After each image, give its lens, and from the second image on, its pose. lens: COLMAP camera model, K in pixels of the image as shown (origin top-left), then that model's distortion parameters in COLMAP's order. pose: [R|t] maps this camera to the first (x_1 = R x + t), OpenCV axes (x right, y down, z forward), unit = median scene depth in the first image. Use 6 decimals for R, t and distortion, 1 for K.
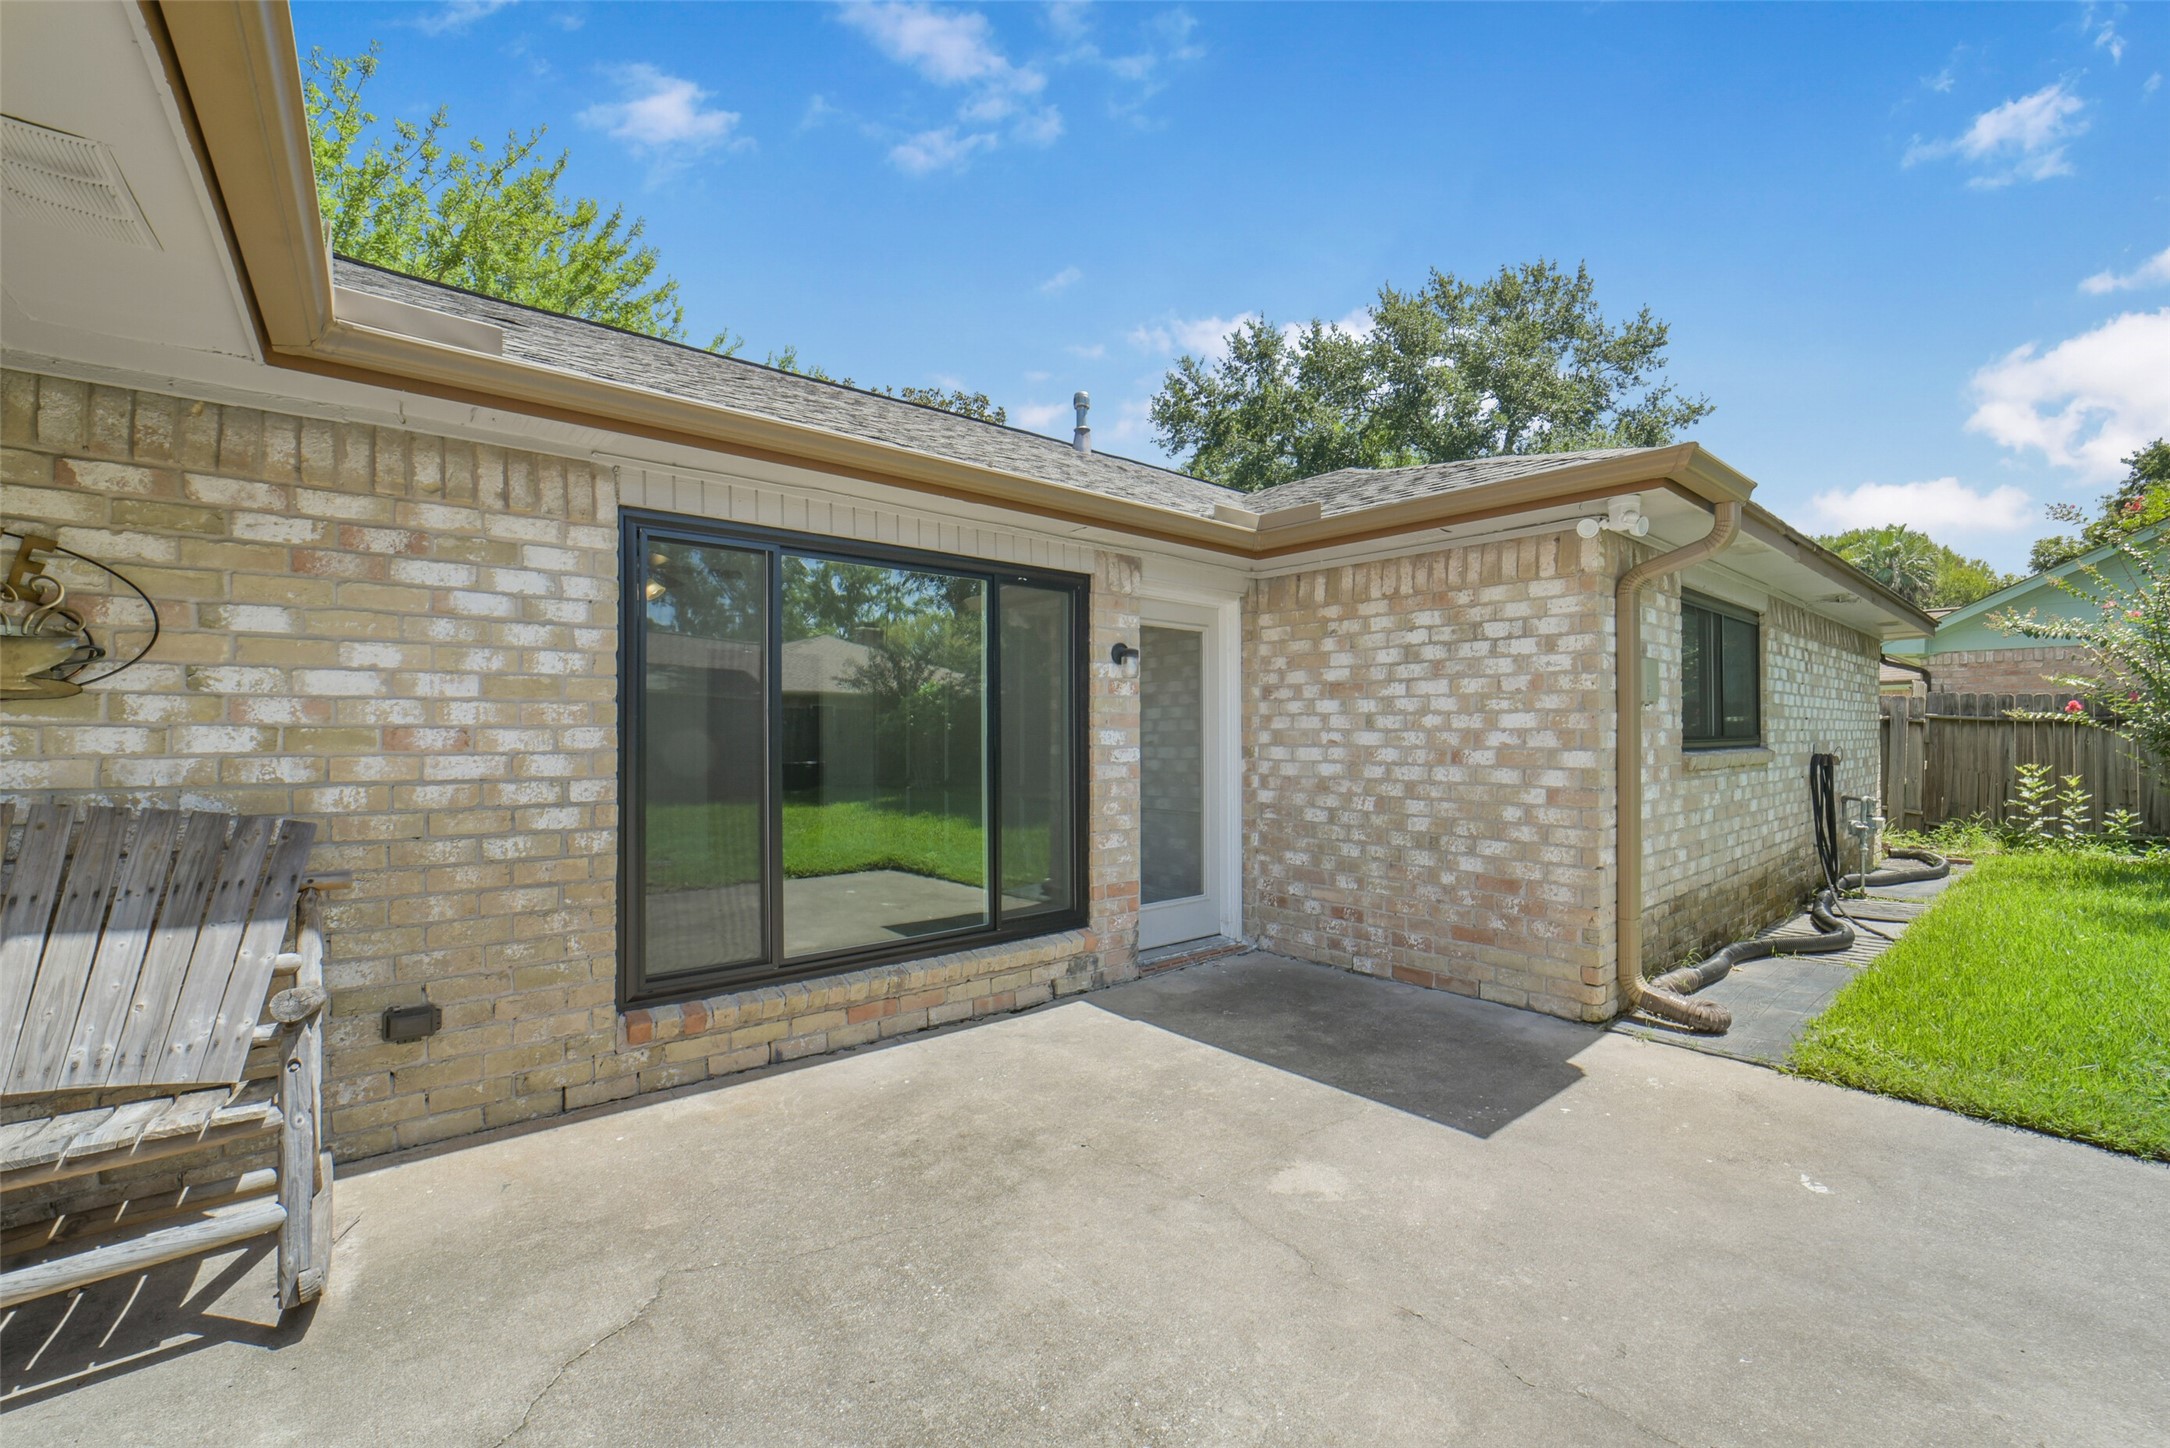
lens RADIAL K [[864.6, 0, 1064.5], [0, 864.6, 733.8], [0, 0, 1]] dist [-0.027106, 0.003231]
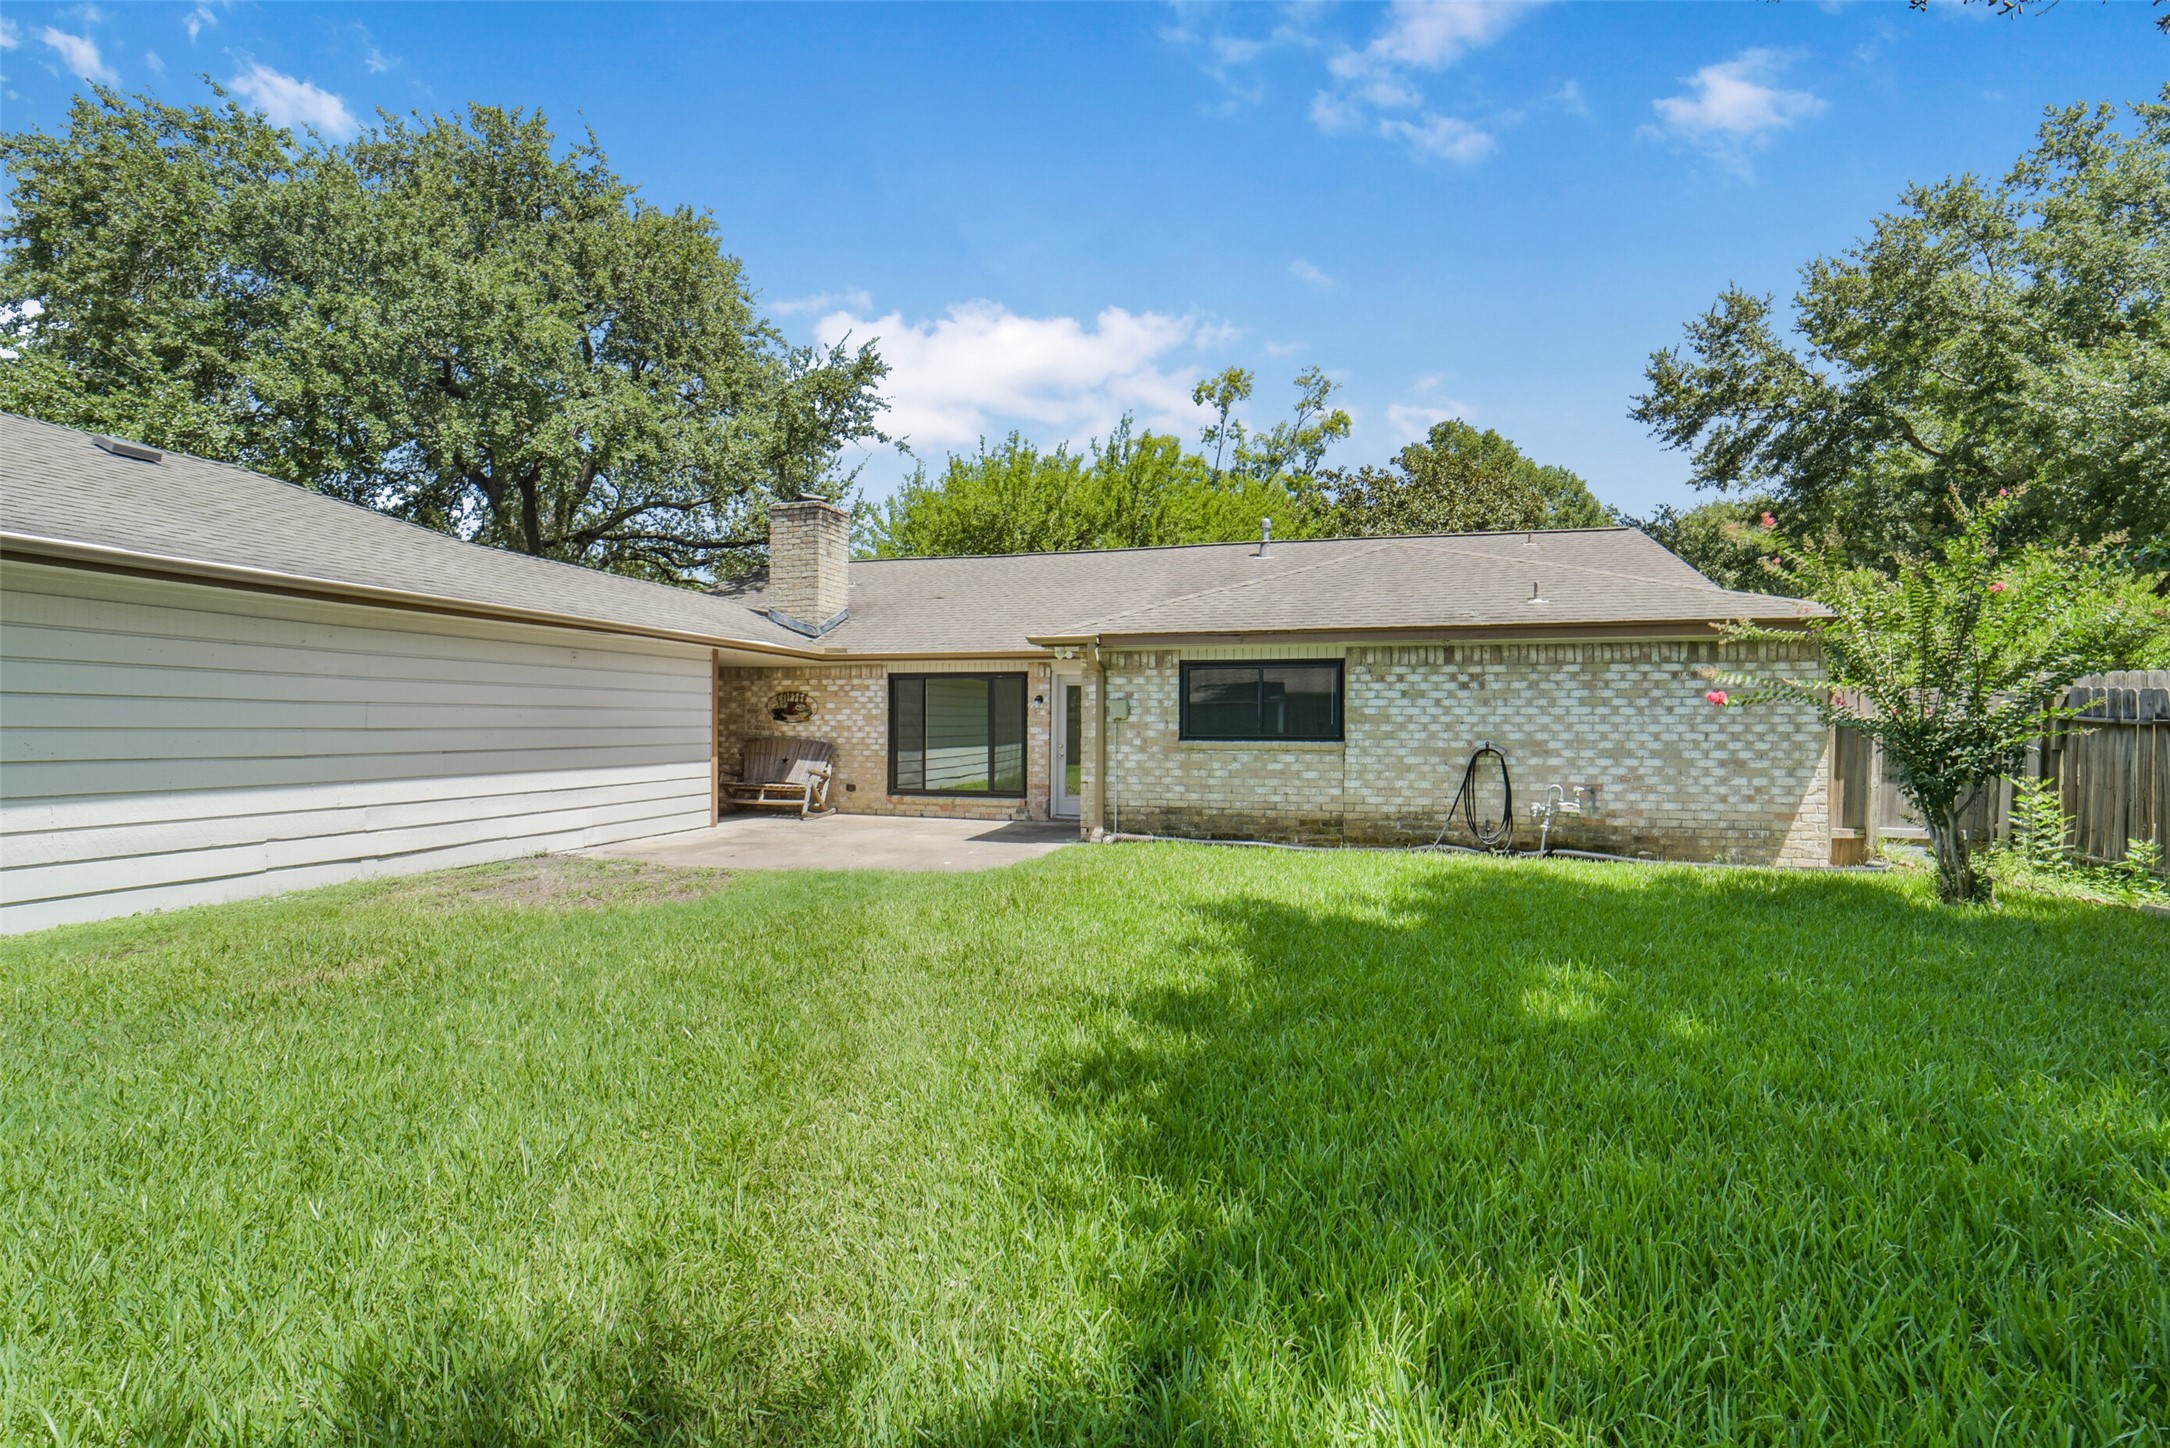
lens RADIAL K [[864.6, 0, 1091.2], [0, 864.6, 723.3], [0, 0, 1]] dist [-0.027106, 0.003231]
pose [[0.592022, 0.003779, -0.805913, 4.444019], [-0.006685, 0.999978, -0.000222, -0.035553], [0.805894, 0.005519, 0.592034, -0.889981]]
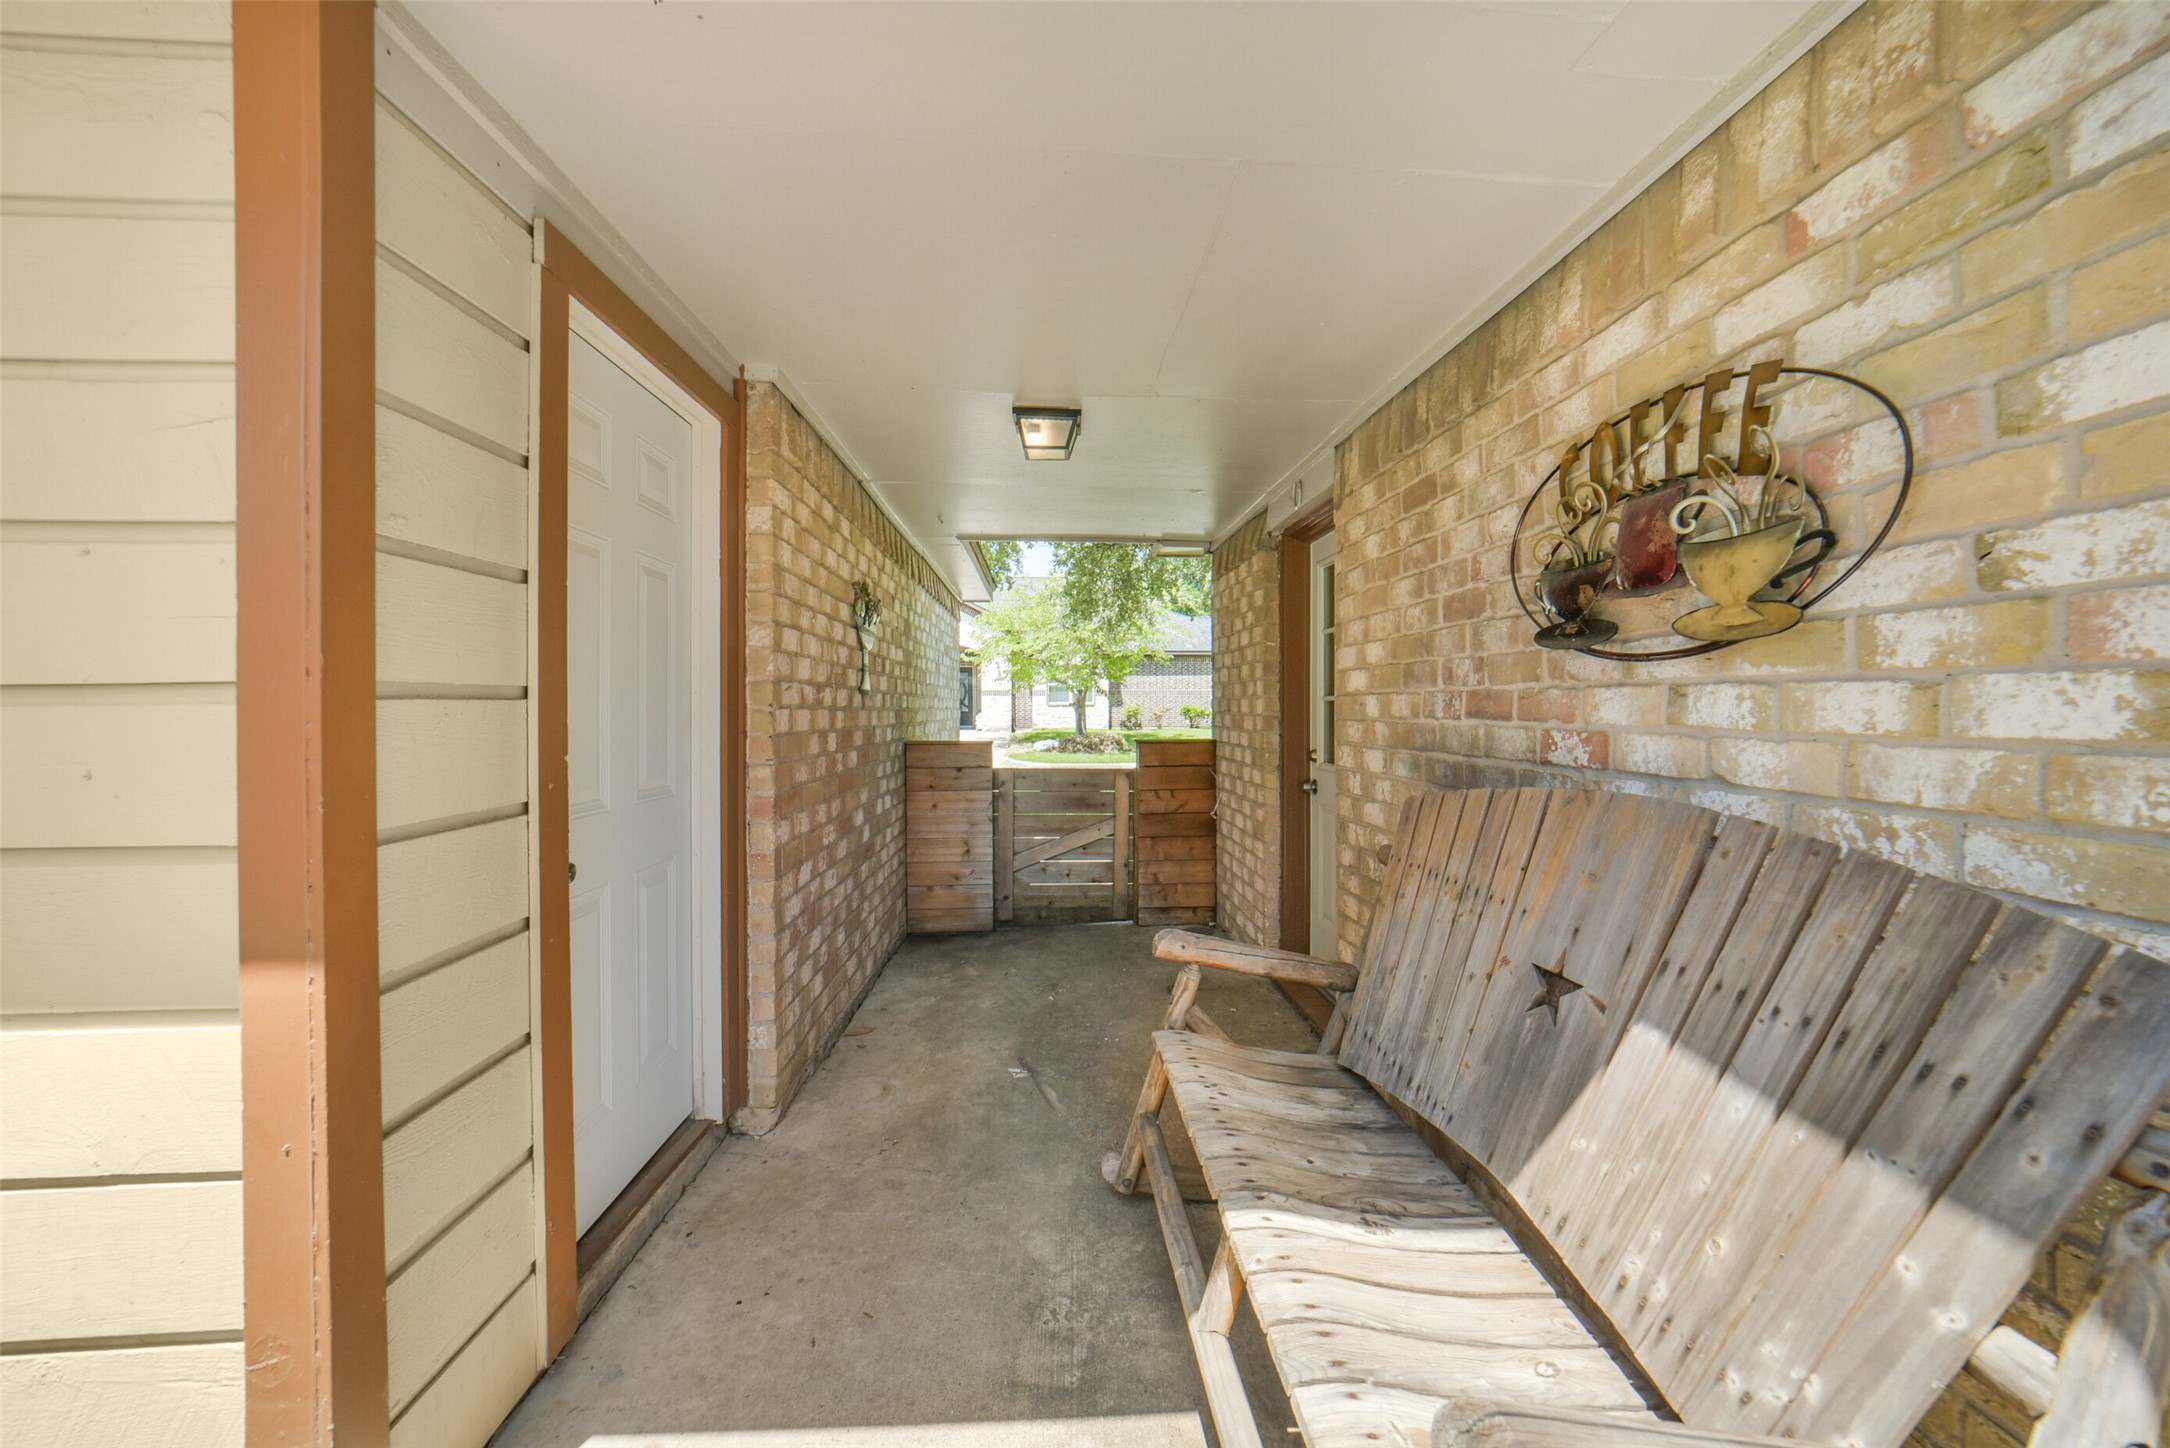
lens RADIAL K [[864.6, 0, 1095.8], [0, 864.6, 704.0], [0, 0, 1]] dist [-0.027106, 0.003231]
pose [[-0.563564, -0.003255, -0.826066, -0.430128], [0.000954, 0.999989, -0.004591, 0.007322], [0.826072, -0.003375, -0.563555, 0.865433]]
